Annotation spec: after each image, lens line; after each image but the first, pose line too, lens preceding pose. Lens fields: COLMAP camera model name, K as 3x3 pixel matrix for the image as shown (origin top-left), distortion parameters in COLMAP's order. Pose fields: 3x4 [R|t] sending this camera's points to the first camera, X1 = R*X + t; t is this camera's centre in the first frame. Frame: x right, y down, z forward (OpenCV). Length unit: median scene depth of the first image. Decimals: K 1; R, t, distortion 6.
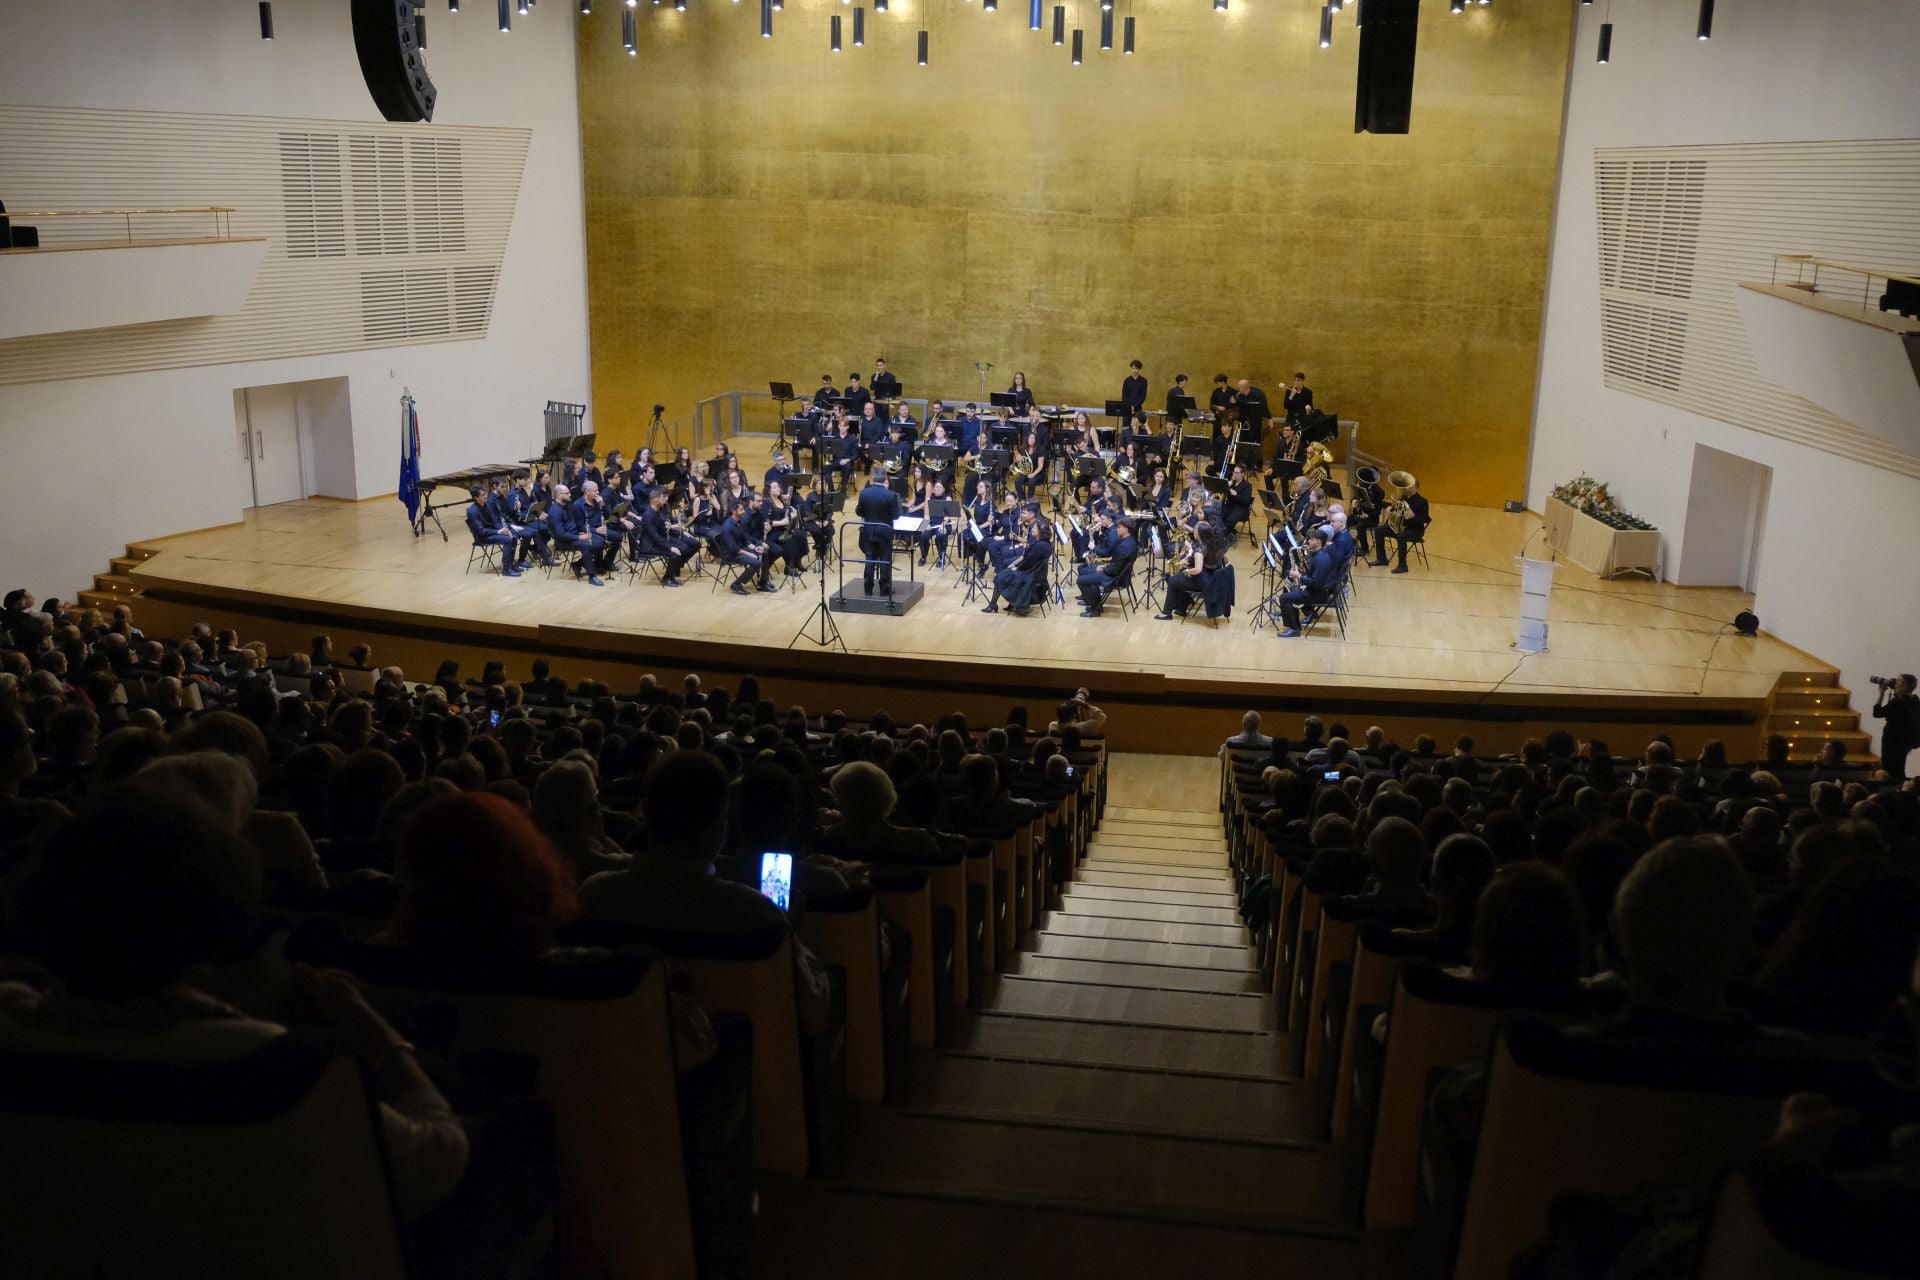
lens RADIAL K [[1730.4, 0, 935.3], [0, 1730.4, 634.7], [0, 0, 1]] dist [-0.009546, 0.000723]
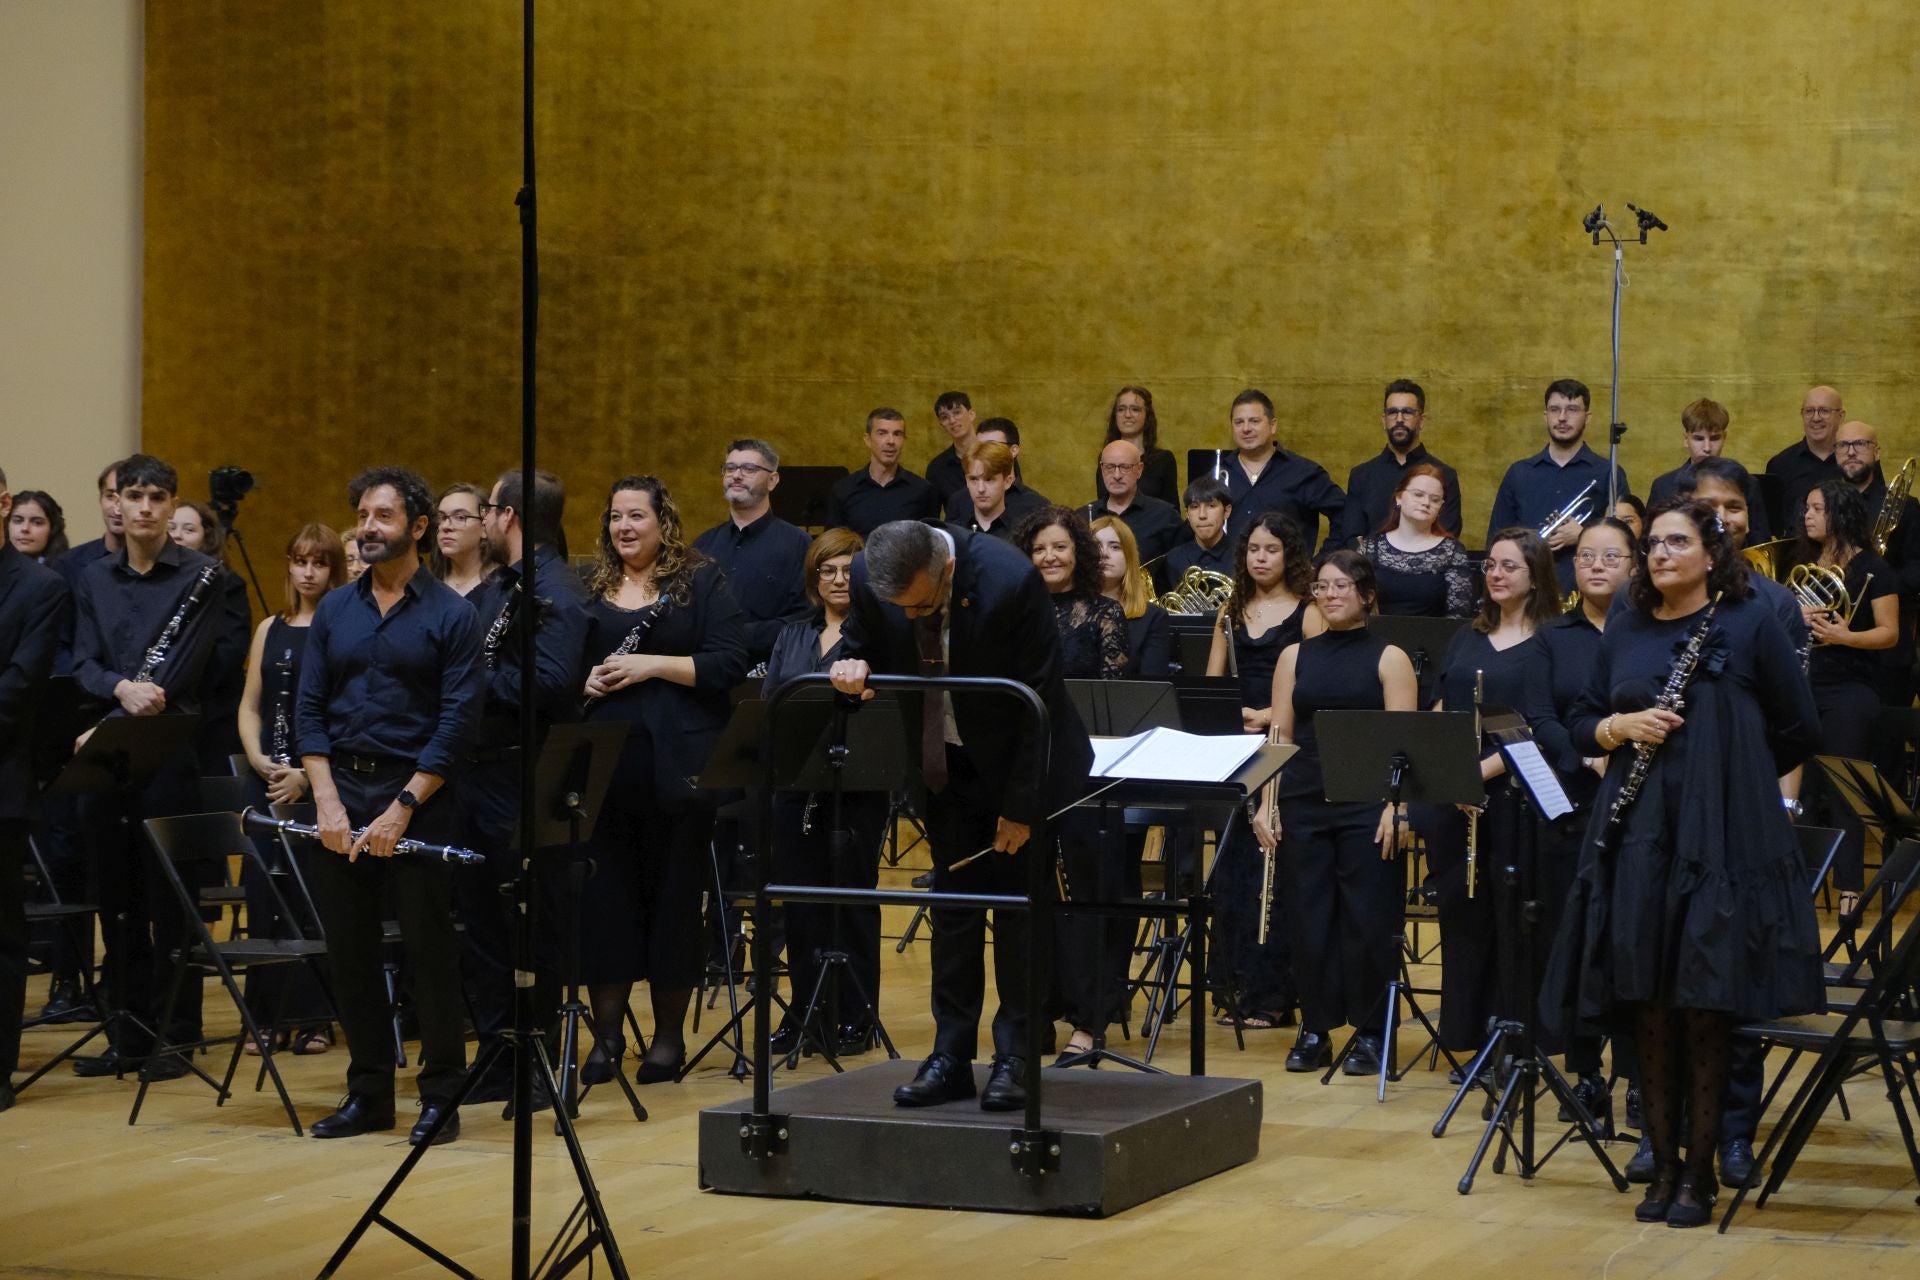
lens RADIAL K [[4440.7, 0, 1001.8], [0, 4440.7, 642.7], [0, 0, 1]] dist [0.045486, 0.373604]
pose [[0.991014, -0.001208, -0.133754, 0.021190], [-0.031363, 0.969985, -0.241135, 0.028110], [0.130031, 0.243163, 0.961230, 0.382910]]
